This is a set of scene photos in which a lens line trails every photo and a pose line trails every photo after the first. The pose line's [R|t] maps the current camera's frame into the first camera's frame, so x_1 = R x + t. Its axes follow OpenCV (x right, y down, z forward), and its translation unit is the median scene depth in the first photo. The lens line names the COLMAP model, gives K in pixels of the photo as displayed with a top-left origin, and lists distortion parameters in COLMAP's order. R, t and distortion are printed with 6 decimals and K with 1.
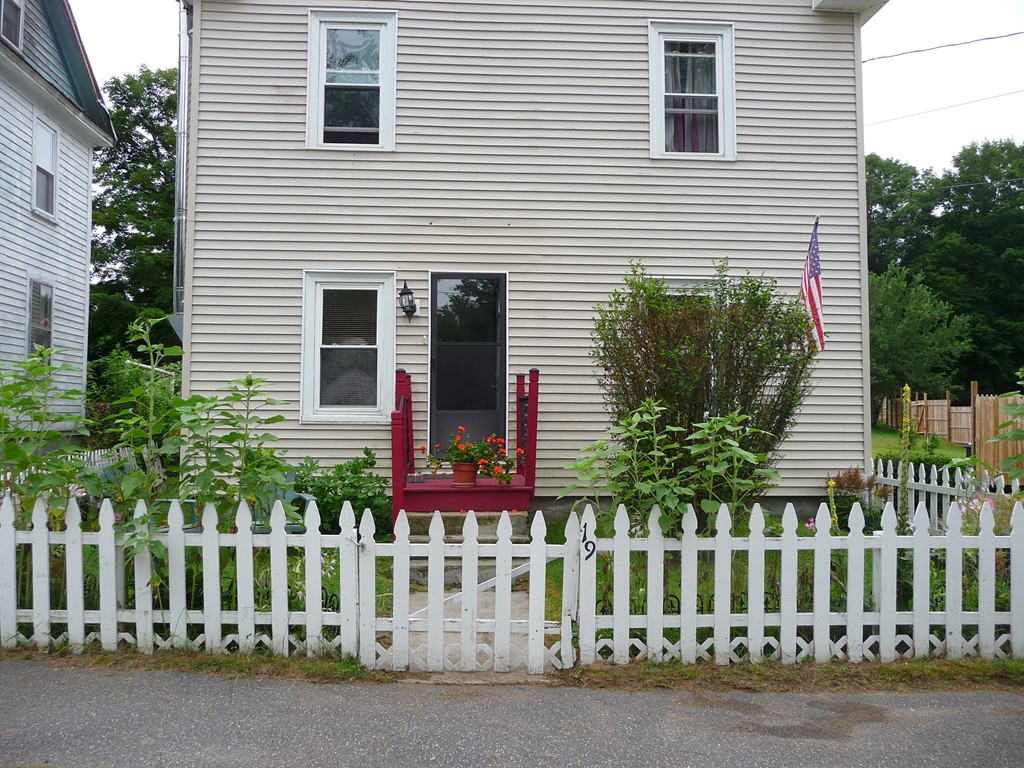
lens RADIAL K [[870.8, 0, 504.3], [0, 870.8, 379.9], [0, 0, 1]] dist [-0.042990, 0.043049]
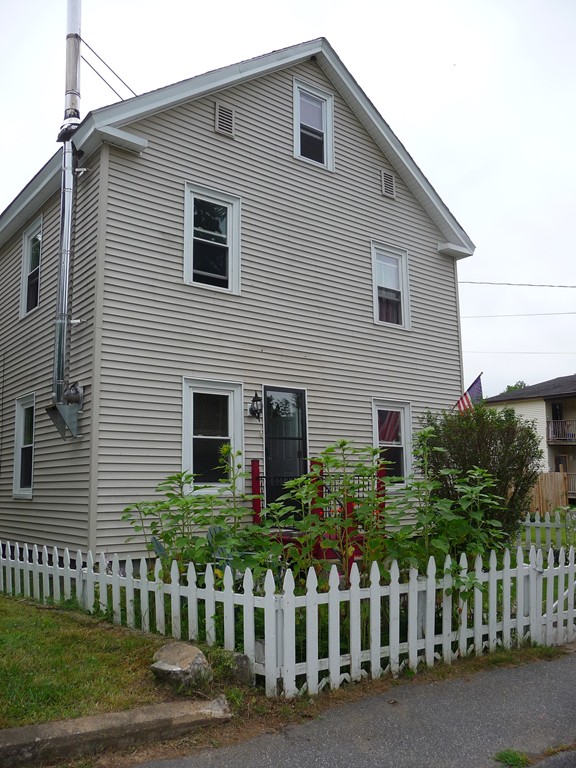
lens RADIAL K [[653.1, 0, 288.0], [0, 653.1, 384.0], [0, 0, 1]] dist [-0.042990, 0.043049]
pose [[0.819740, 0.074319, 0.567893, -1.185303], [-0.012659, 0.993654, -0.111764, -0.018130], [-0.572596, 0.084429, 0.815479, 0.228468]]
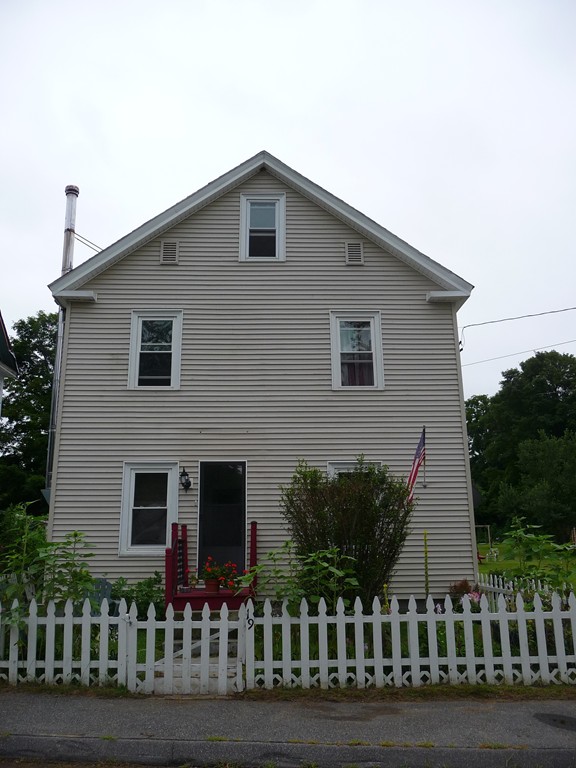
lens RADIAL K [[653.1, 0, 288.0], [0, 653.1, 384.0], [0, 0, 1]] dist [-0.042990, 0.043049]
pose [[0.999553, -0.021952, -0.020271, 0.204103], [0.017369, 0.978893, -0.203634, -0.023052], [0.024313, 0.203191, 0.978837, -0.445781]]
